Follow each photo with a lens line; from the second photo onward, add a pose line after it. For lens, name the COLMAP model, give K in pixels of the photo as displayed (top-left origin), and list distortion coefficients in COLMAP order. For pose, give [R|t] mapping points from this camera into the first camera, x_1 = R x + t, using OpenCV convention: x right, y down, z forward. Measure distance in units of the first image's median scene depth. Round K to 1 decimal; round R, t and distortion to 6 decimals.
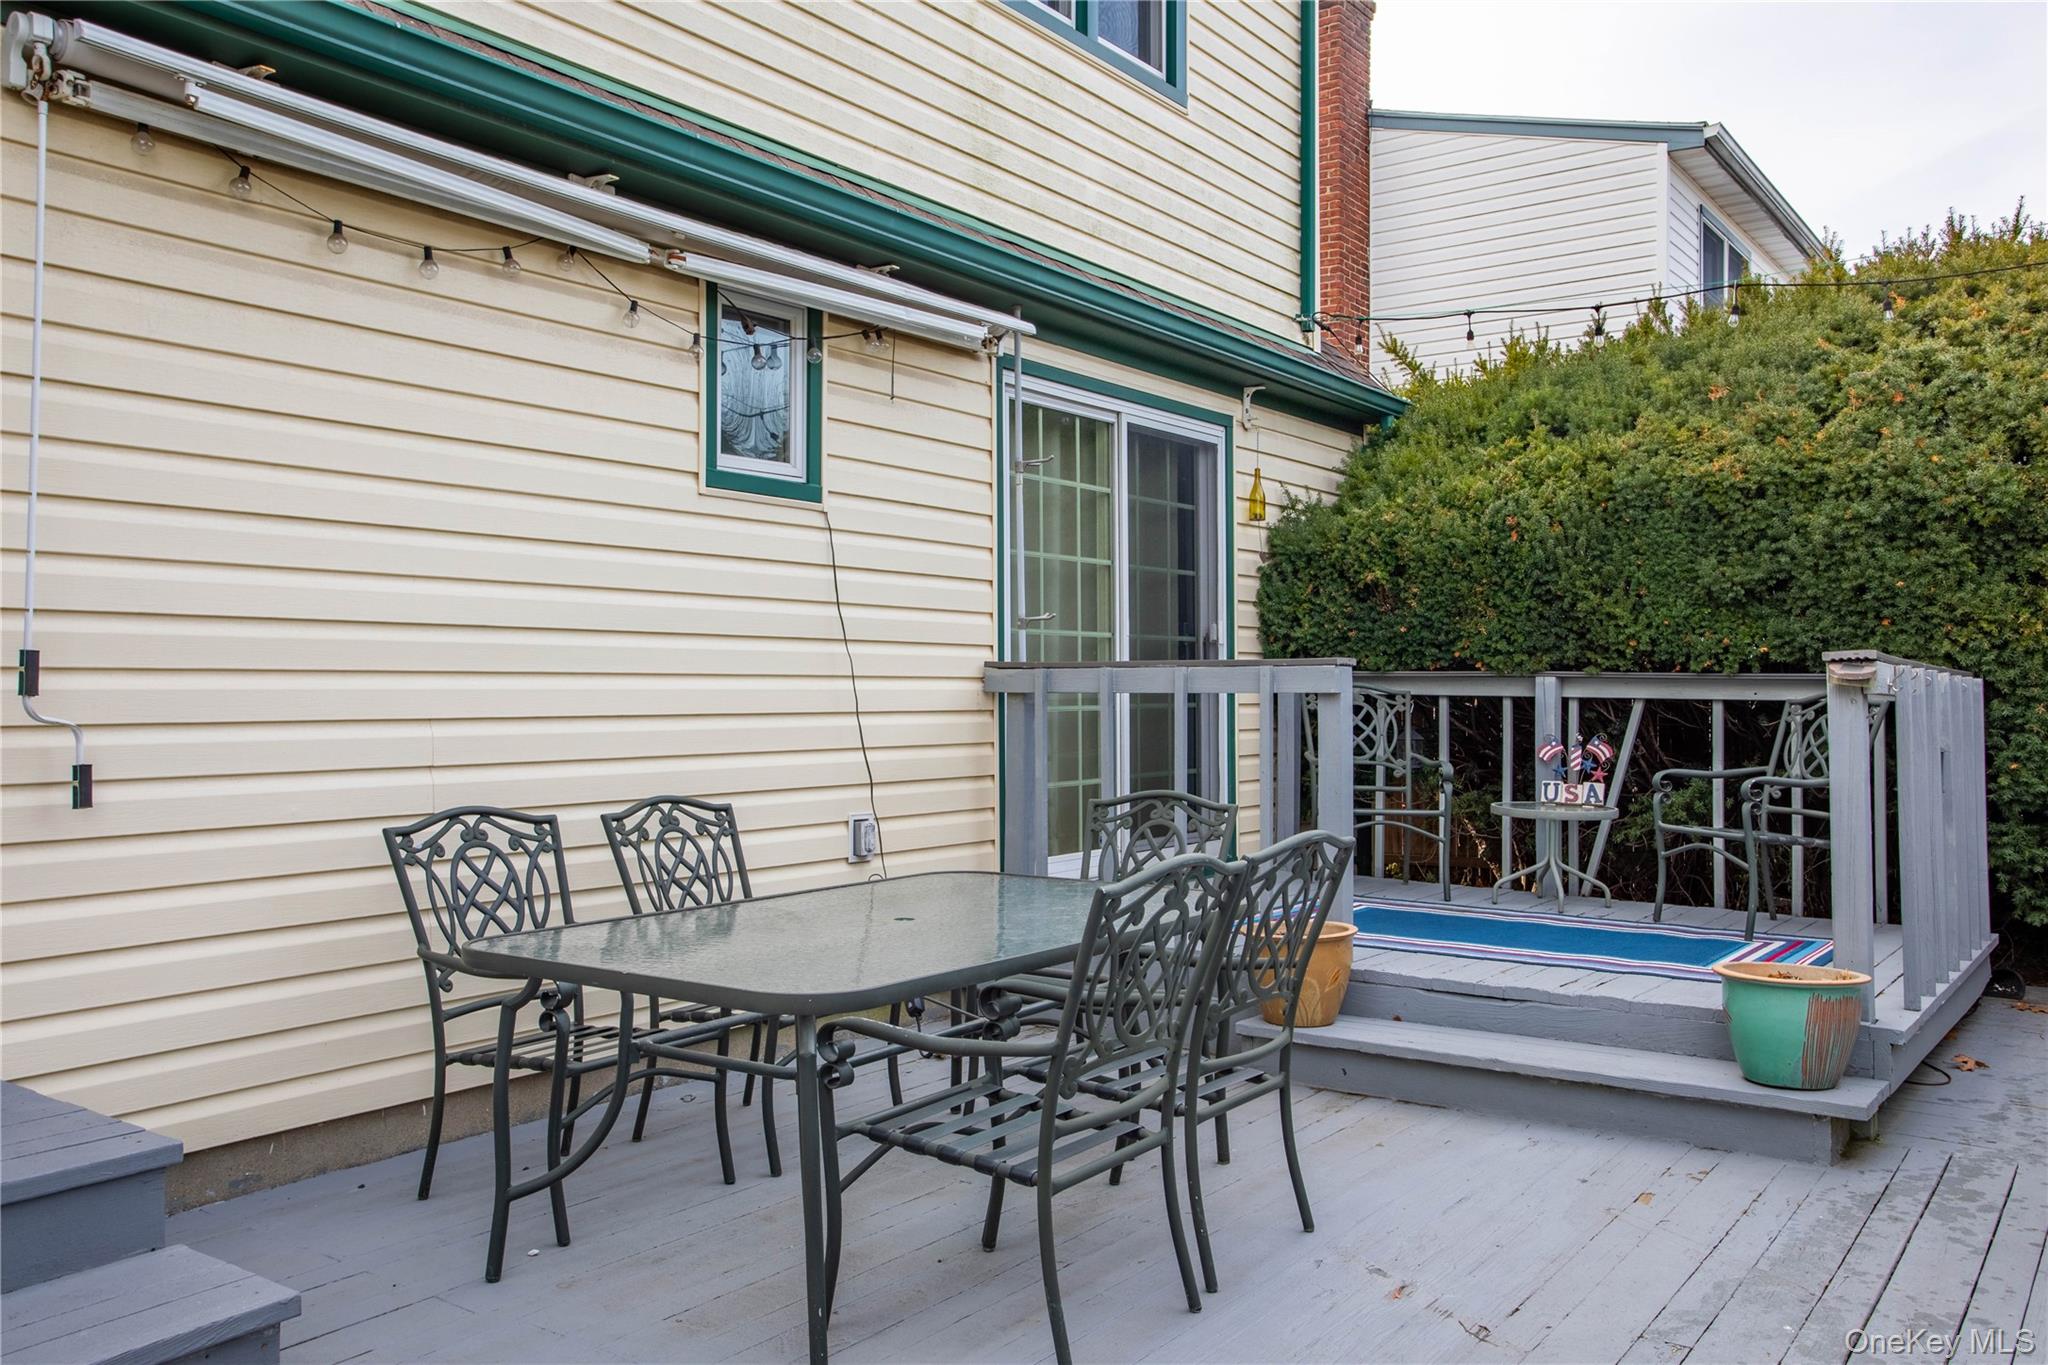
lens RADIAL K [[1610.5, 0, 1026.4], [0, 1610.5, 680.6], [0, 0, 1]] dist [-0.005139, 0.006957]
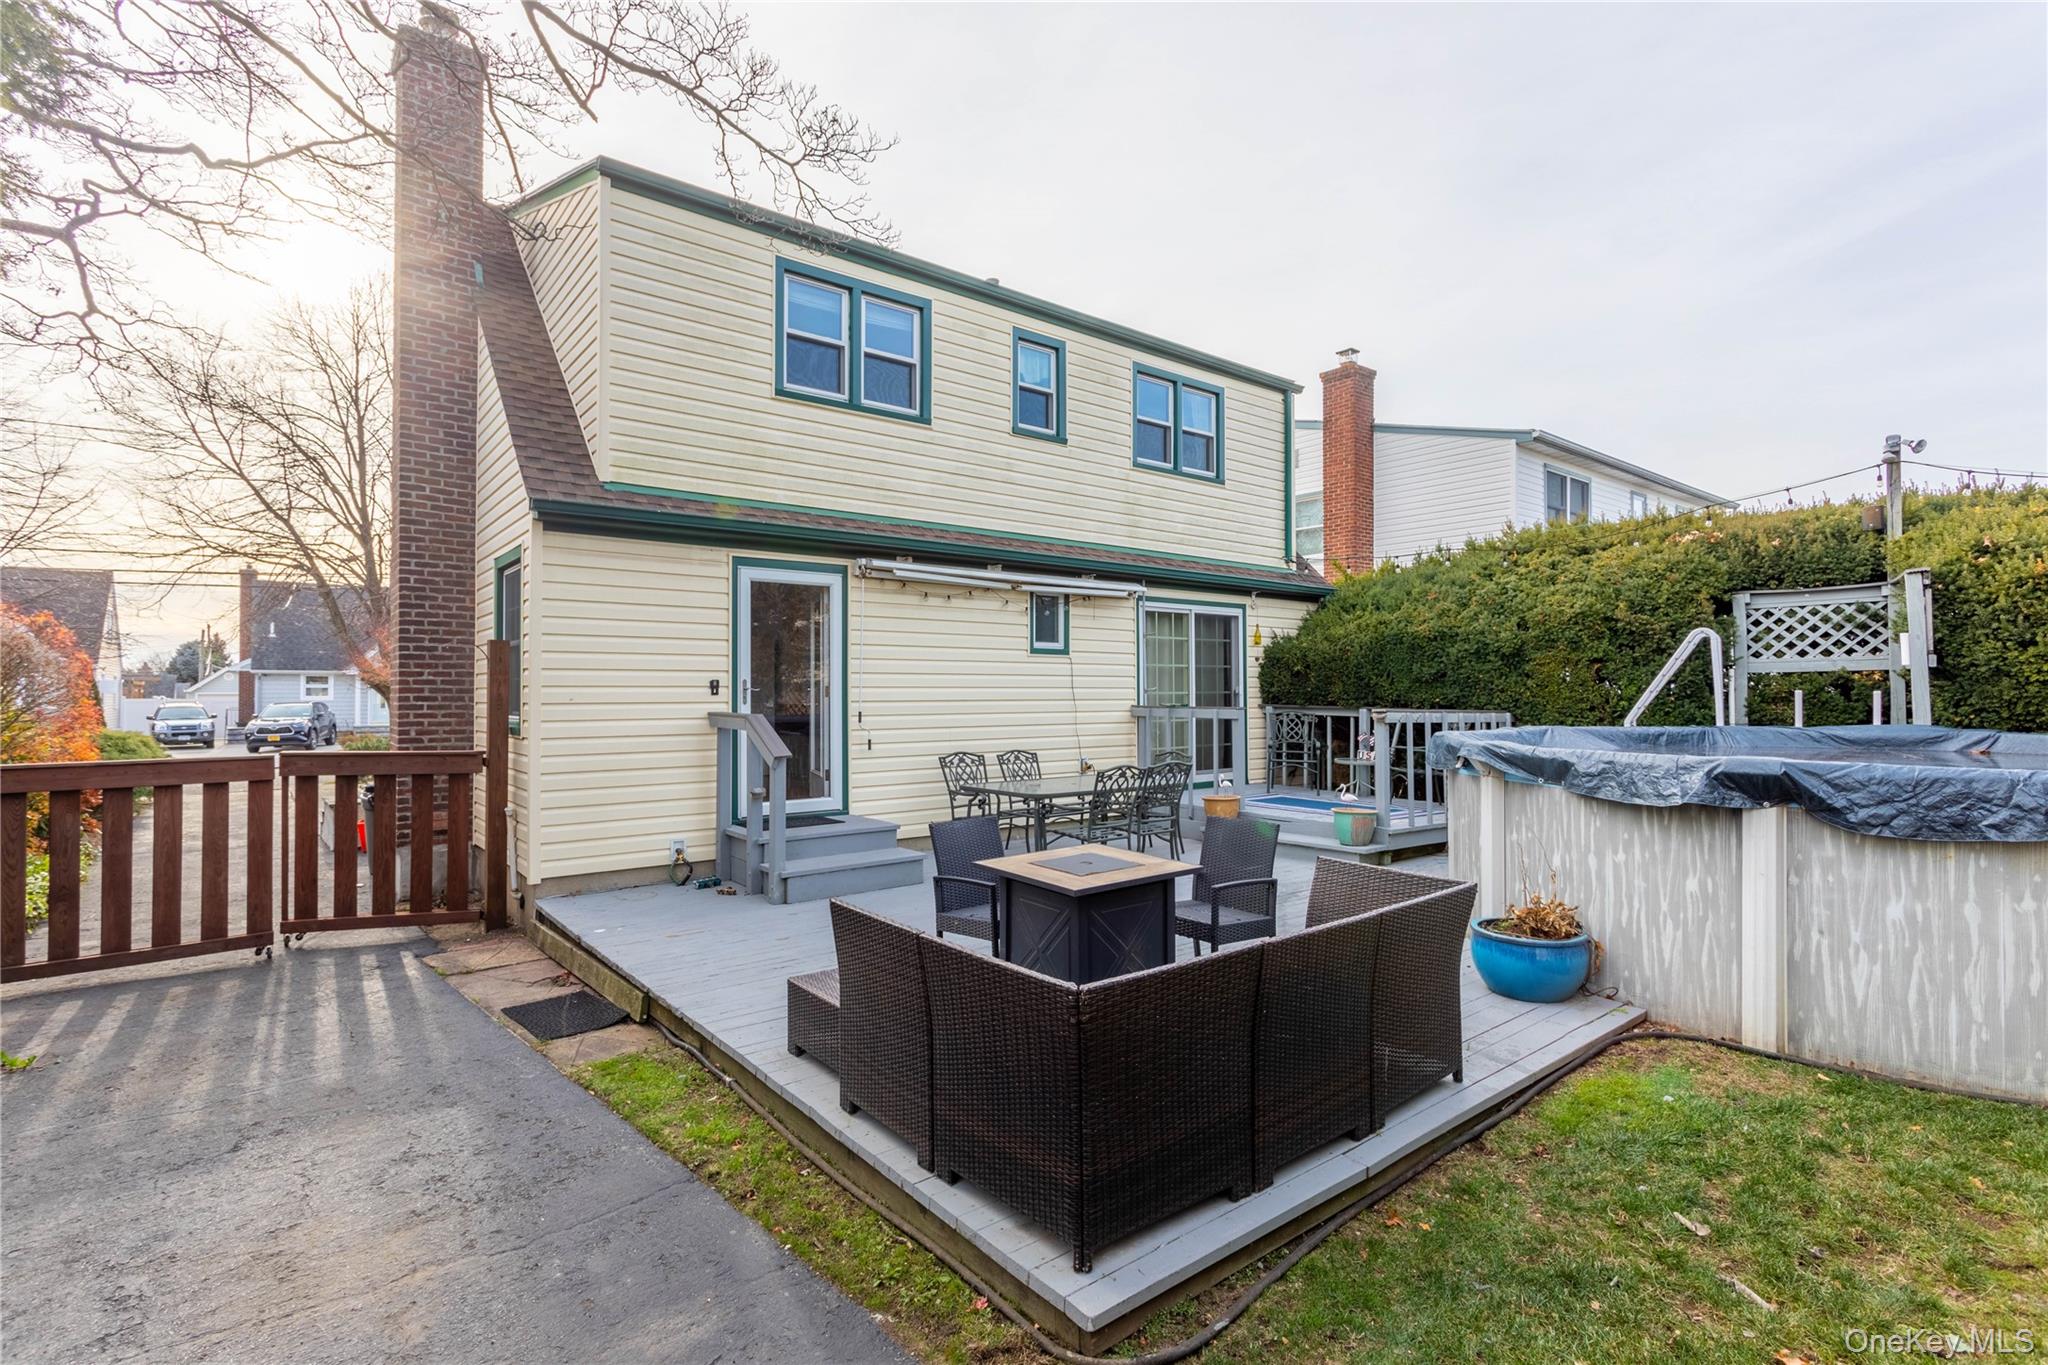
lens RADIAL K [[991.9, 0, 1022.3], [0, 991.9, 686.9], [0, 0, 1]] dist [0.004262, 0.000189]
pose [[0.964421, -0.003083, -0.264354, 0.243559], [0.003118, 0.999995, -0.000288, -0.042899], [0.264354, -0.000546, 0.964426, -0.717860]]
